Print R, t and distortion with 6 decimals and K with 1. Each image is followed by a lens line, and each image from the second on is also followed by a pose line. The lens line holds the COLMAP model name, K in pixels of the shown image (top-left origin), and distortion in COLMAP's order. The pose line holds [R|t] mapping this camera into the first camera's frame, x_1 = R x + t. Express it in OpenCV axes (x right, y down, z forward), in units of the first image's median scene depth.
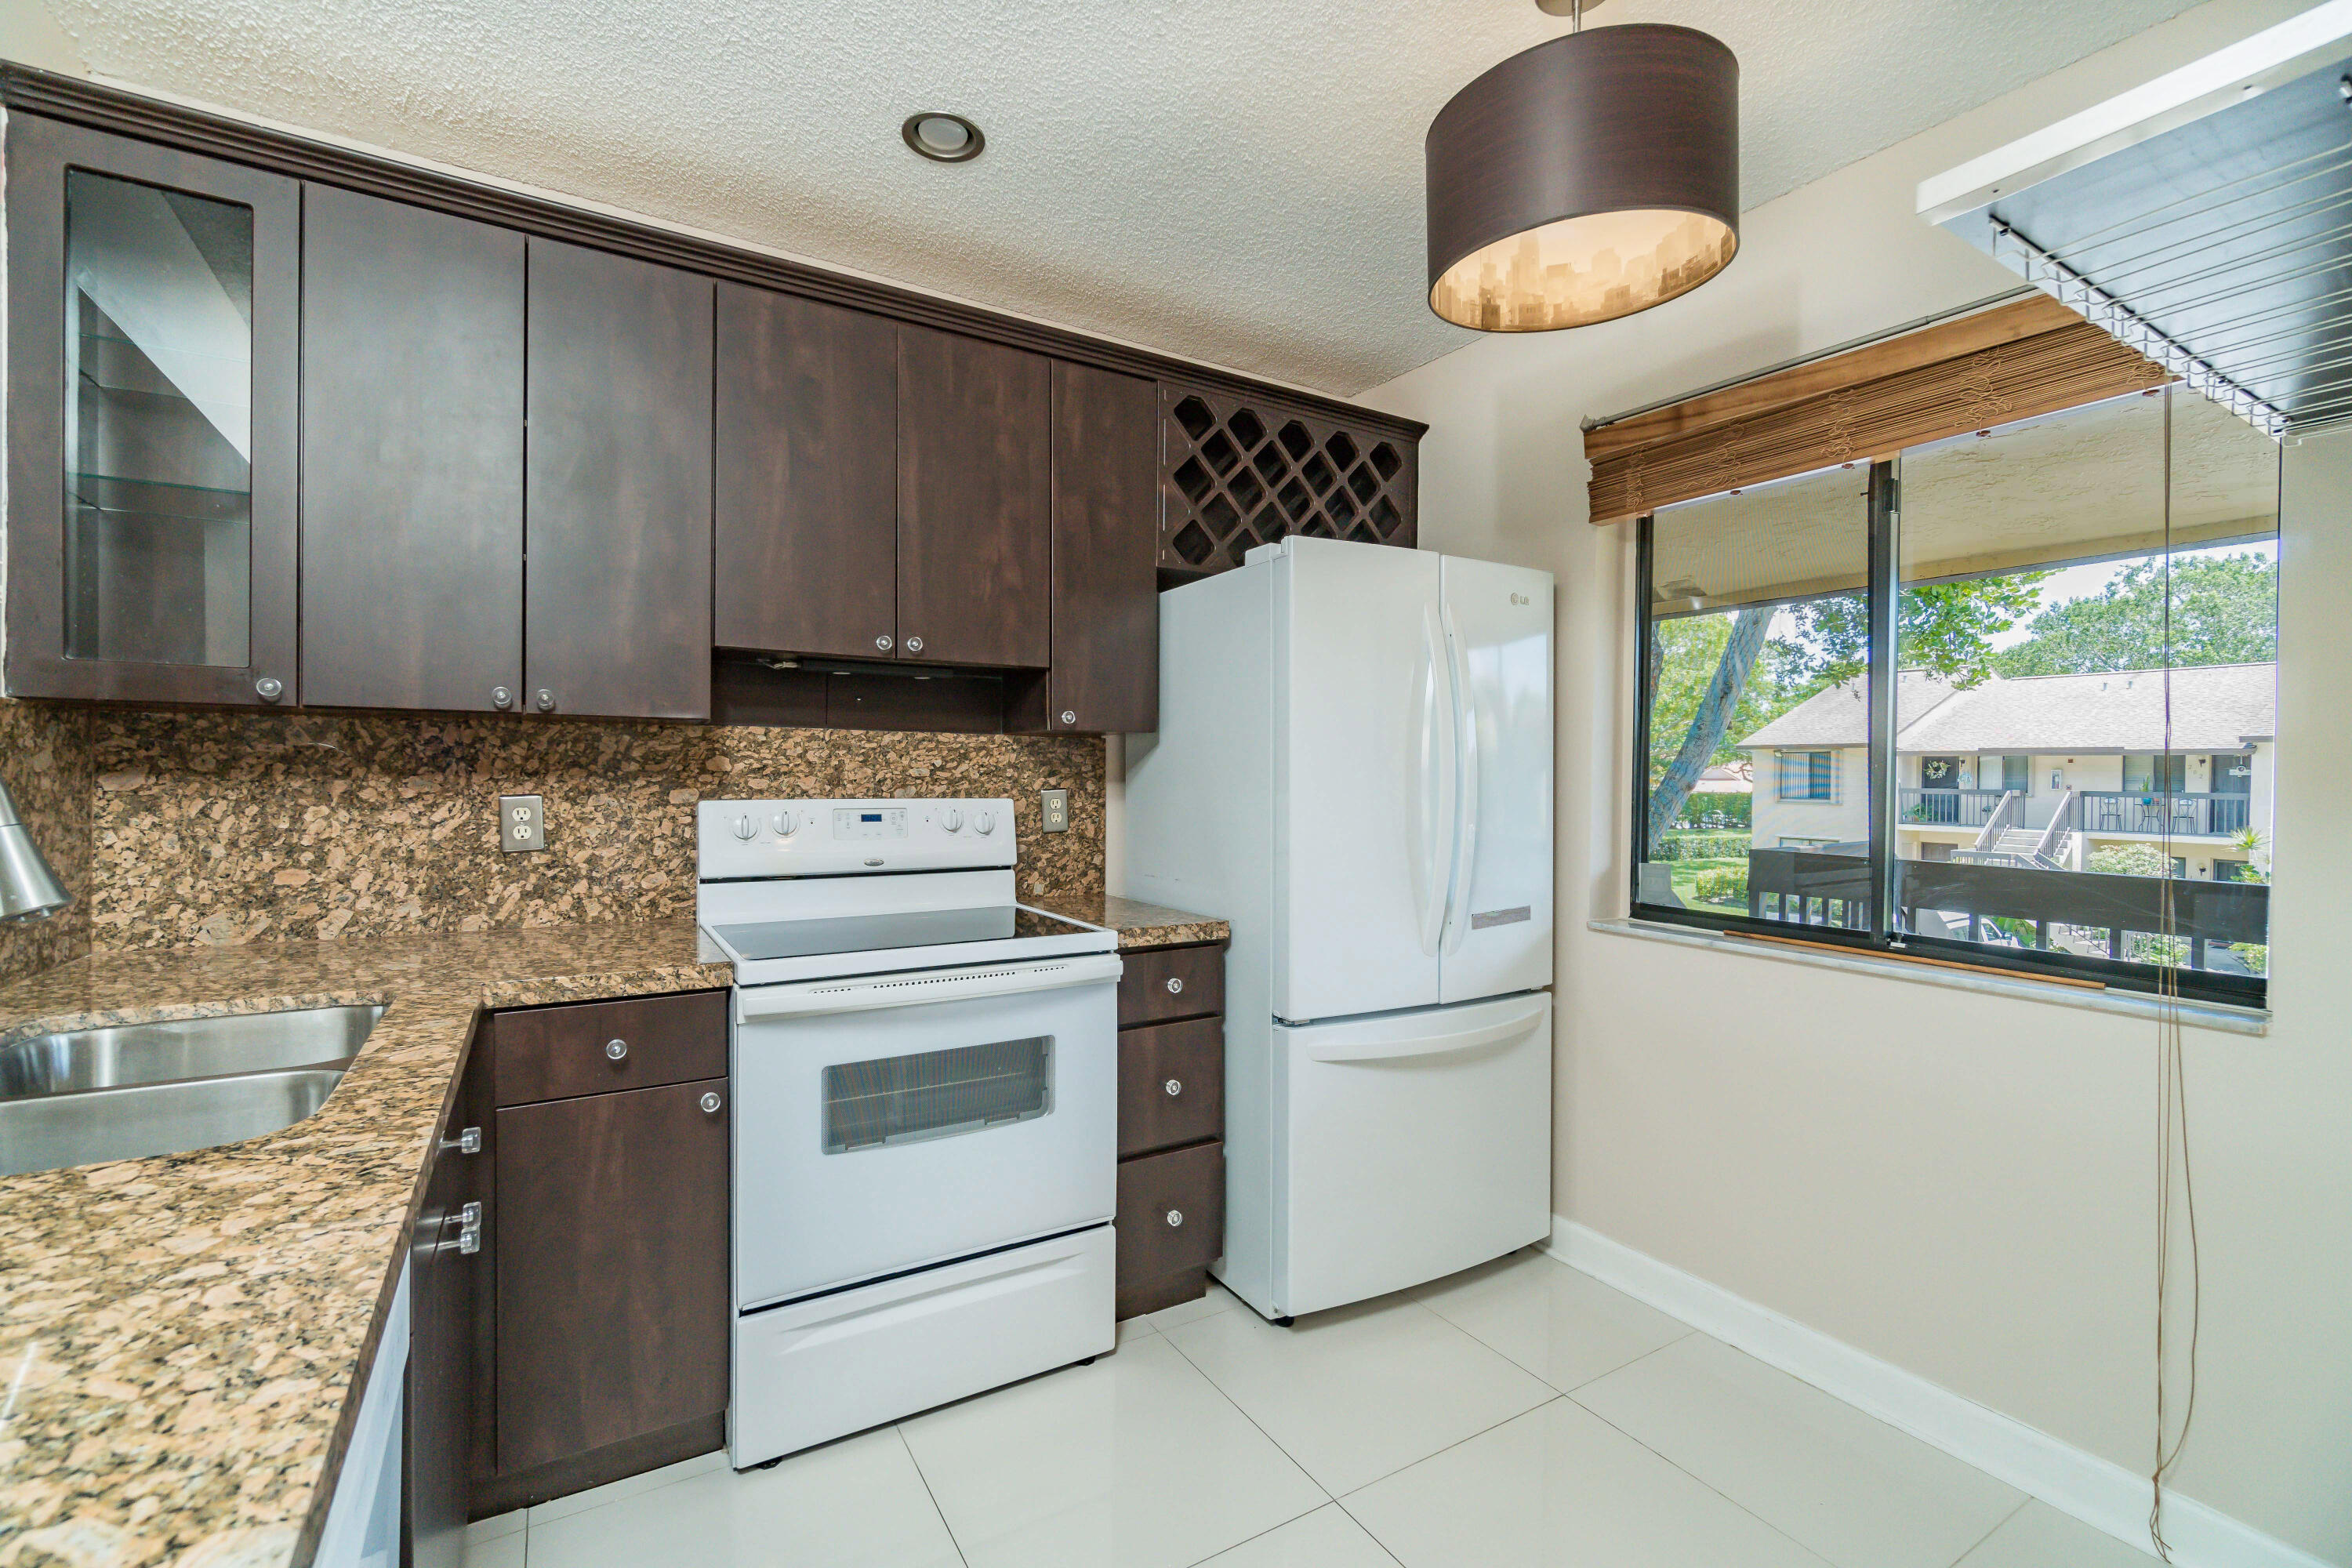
lens RADIAL K [[1004.6, 0, 1161.9], [0, 1004.6, 778.3], [0, 0, 1]] dist [-0.005437, 0.000144]
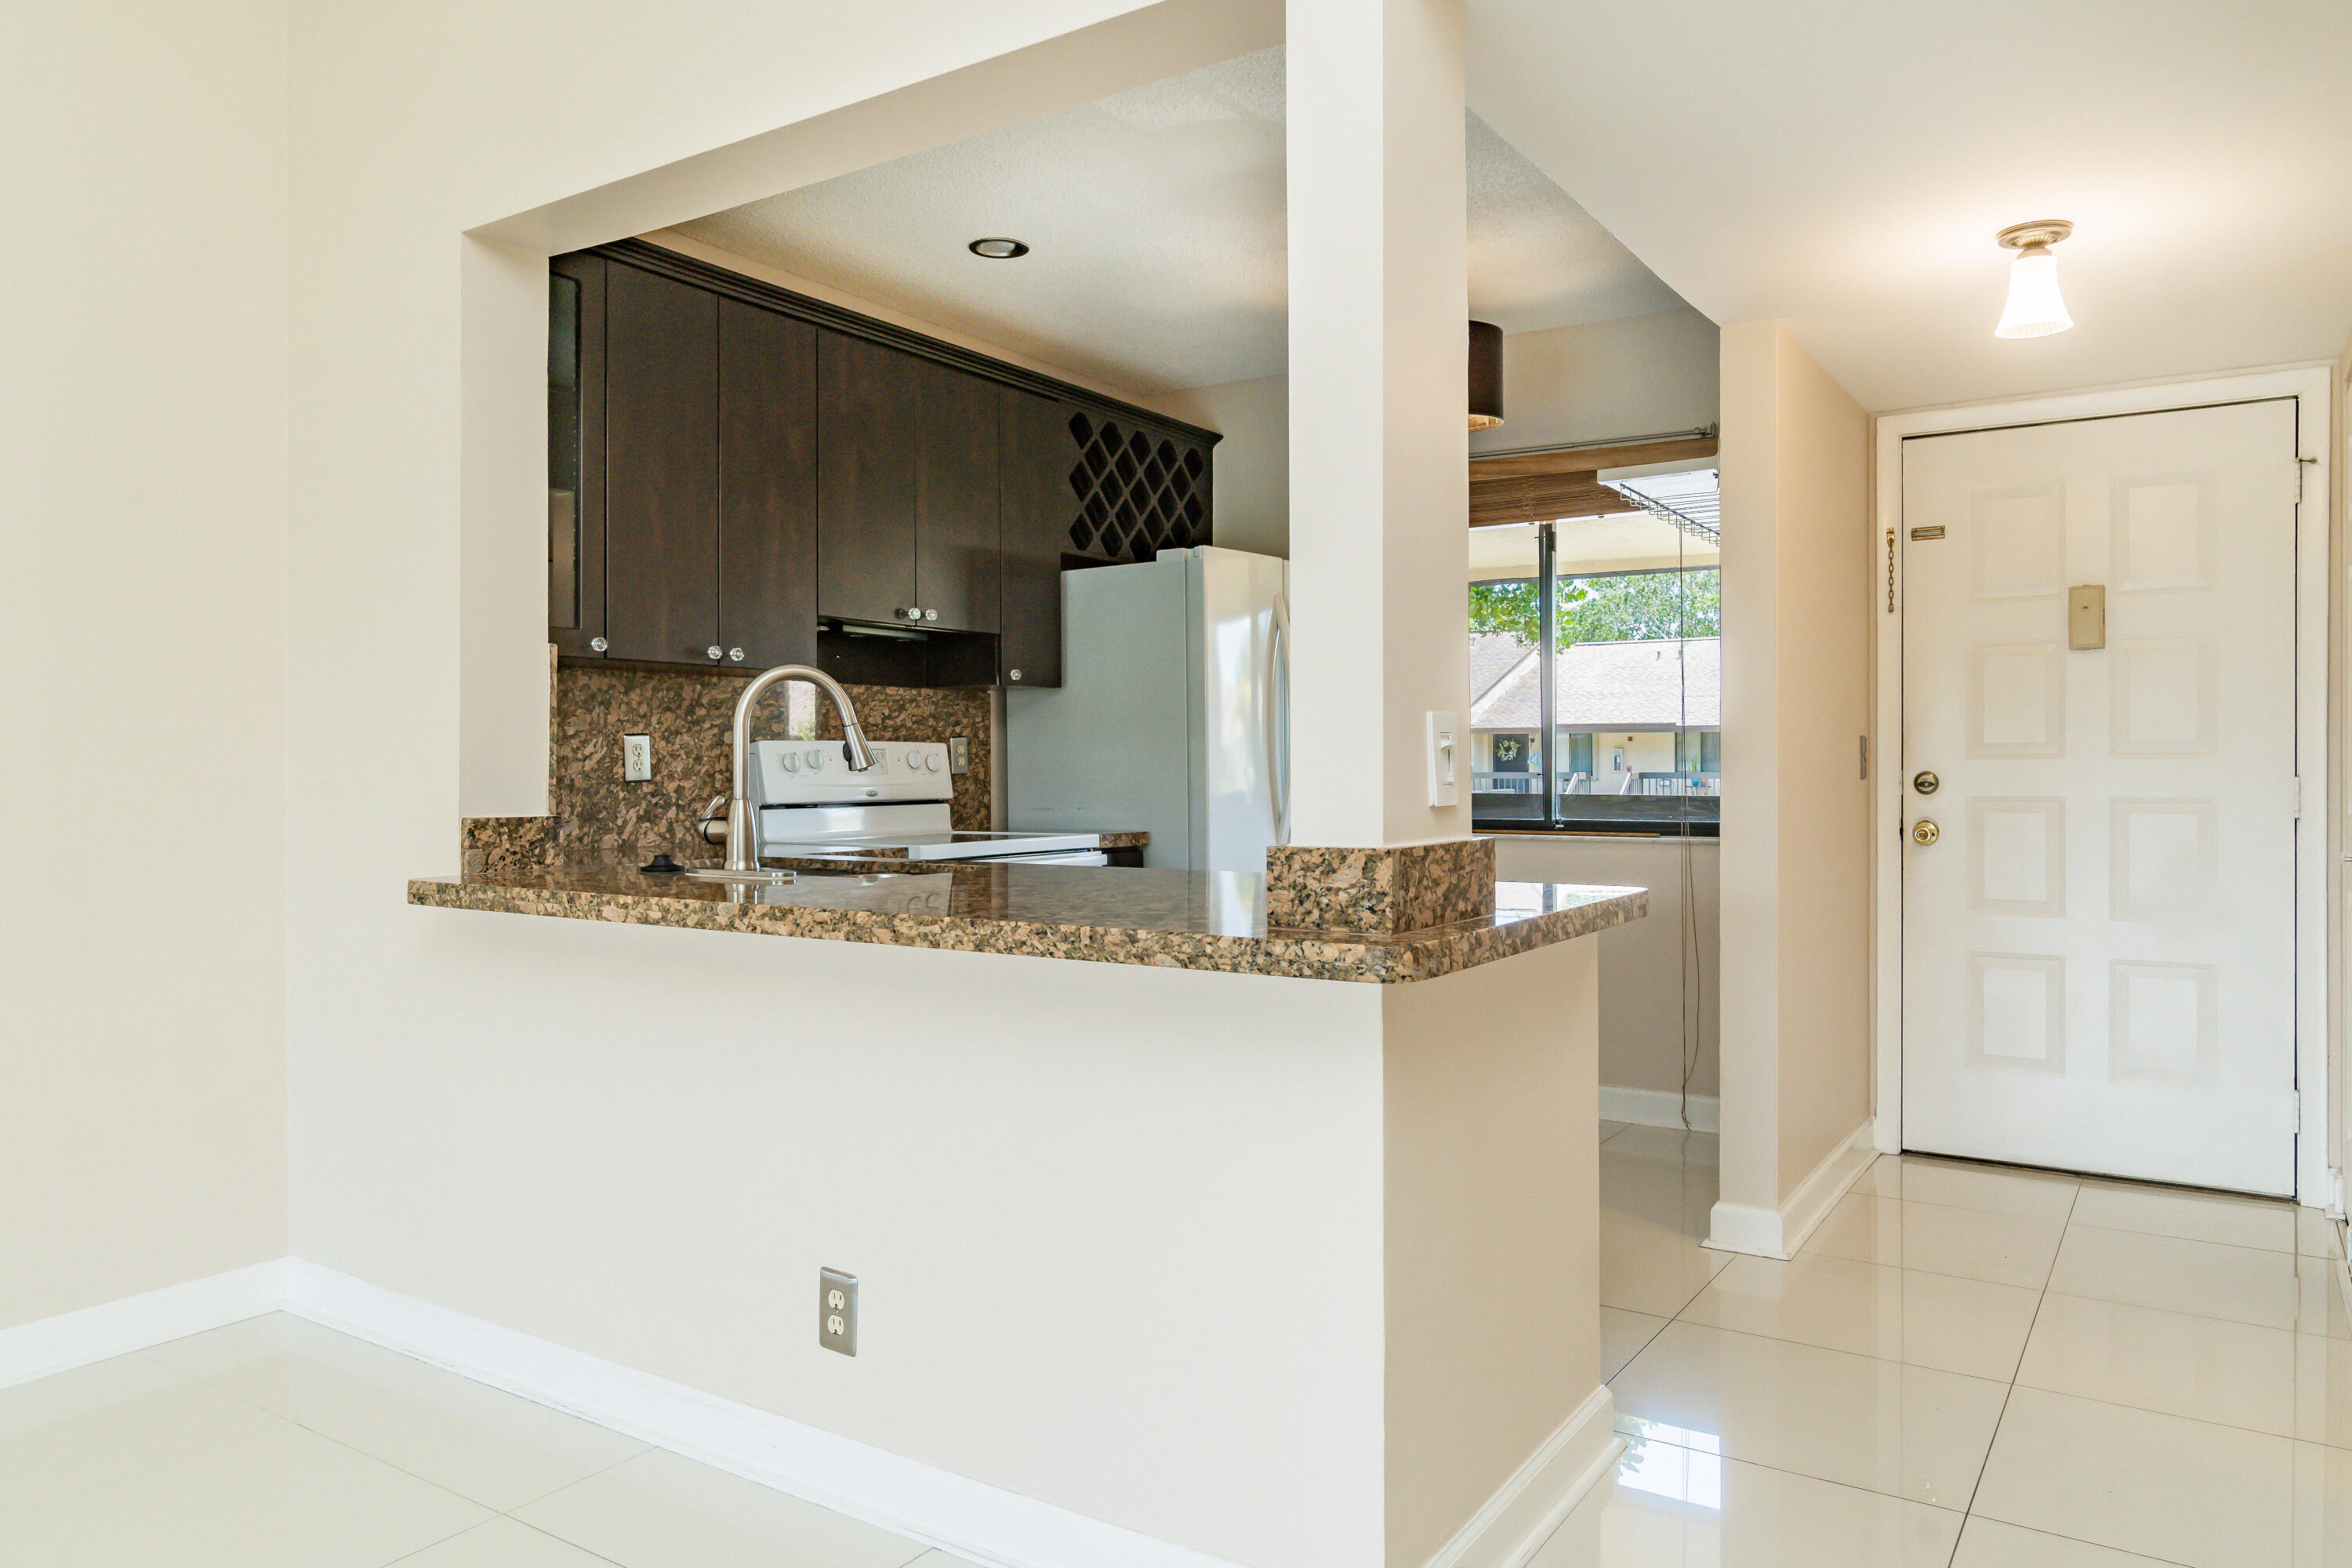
lens RADIAL K [[1580.4, 0, 1170.8], [0, 1580.4, 775.2], [0, 0, 1]] dist [-0.005984, -0.000441]
pose [[0.898059, -0.014748, 0.439628, -0.832375], [0.015314, 0.999880, 0.002260, 0.065904], [-0.439609, 0.004703, 0.898177, -0.890637]]
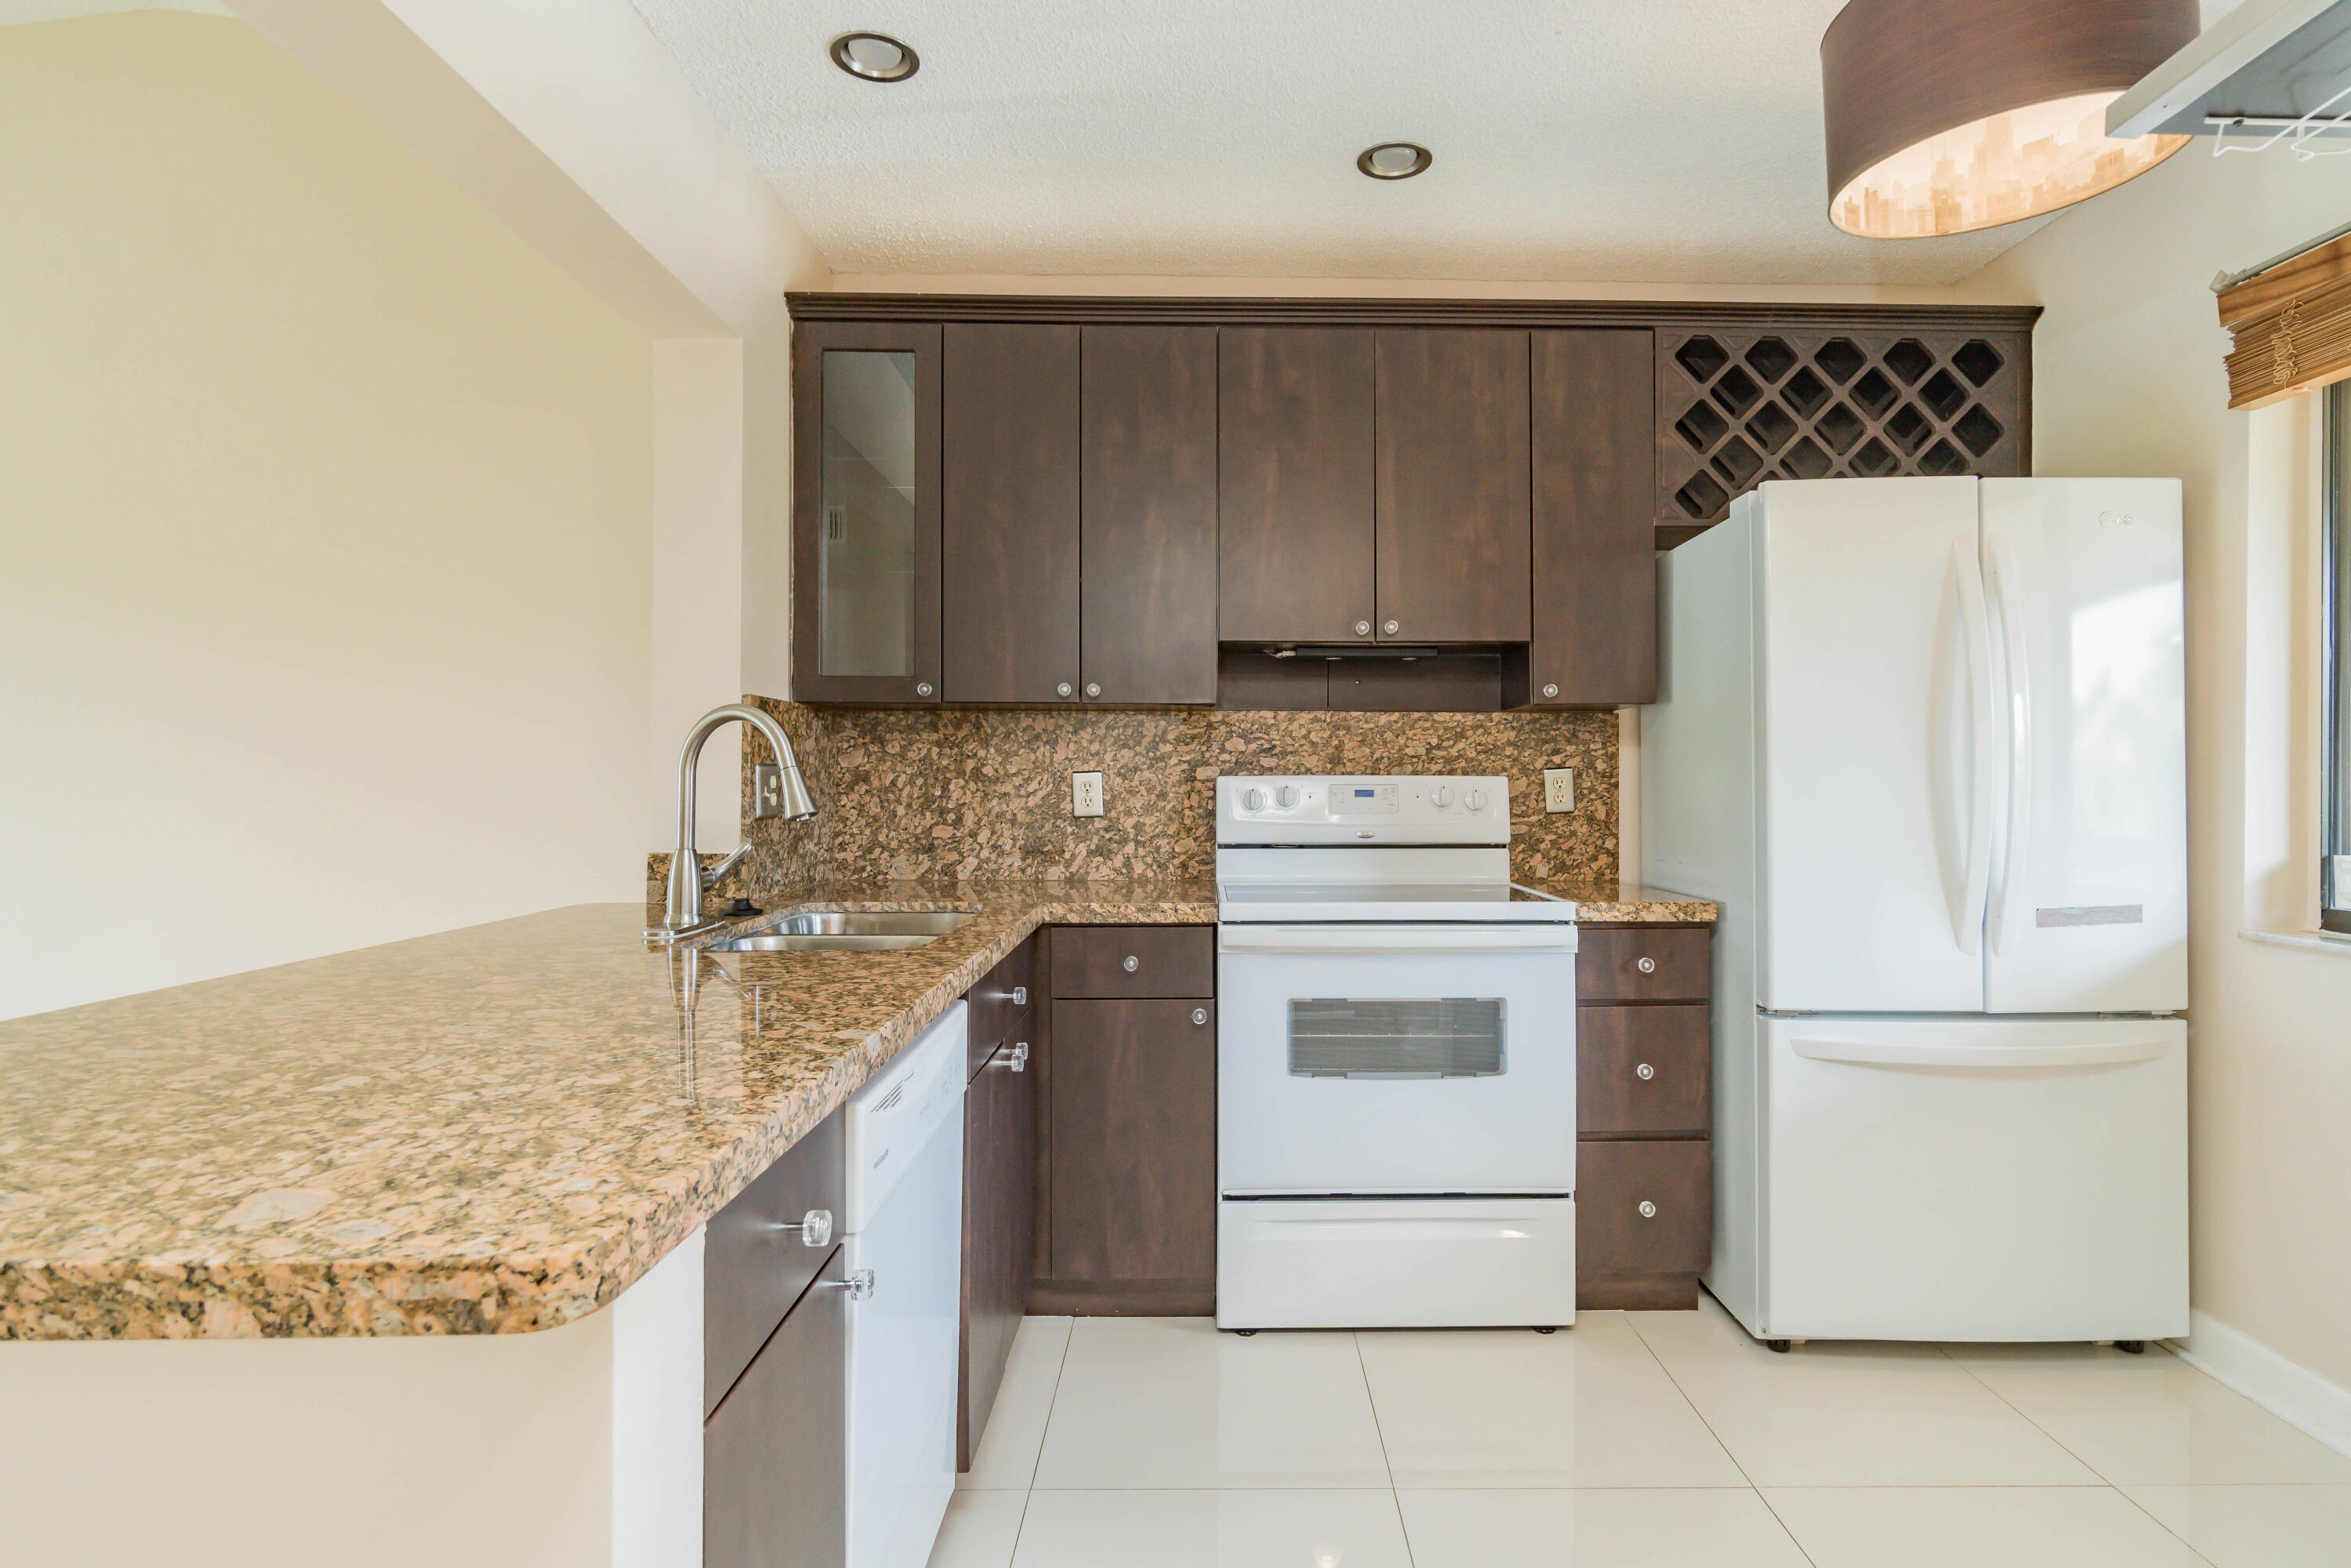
lens RADIAL K [[1214.1, 0, 1232.2], [0, 1214.1, 773.9], [0, 0, 1]] dist [0.001623, -0.000212]
pose [[0.870916, -0.009195, -0.491345, 0.231489], [0.003182, 0.999909, -0.013072, 0.037153], [0.491421, 0.009821, 0.870867, -0.196440]]
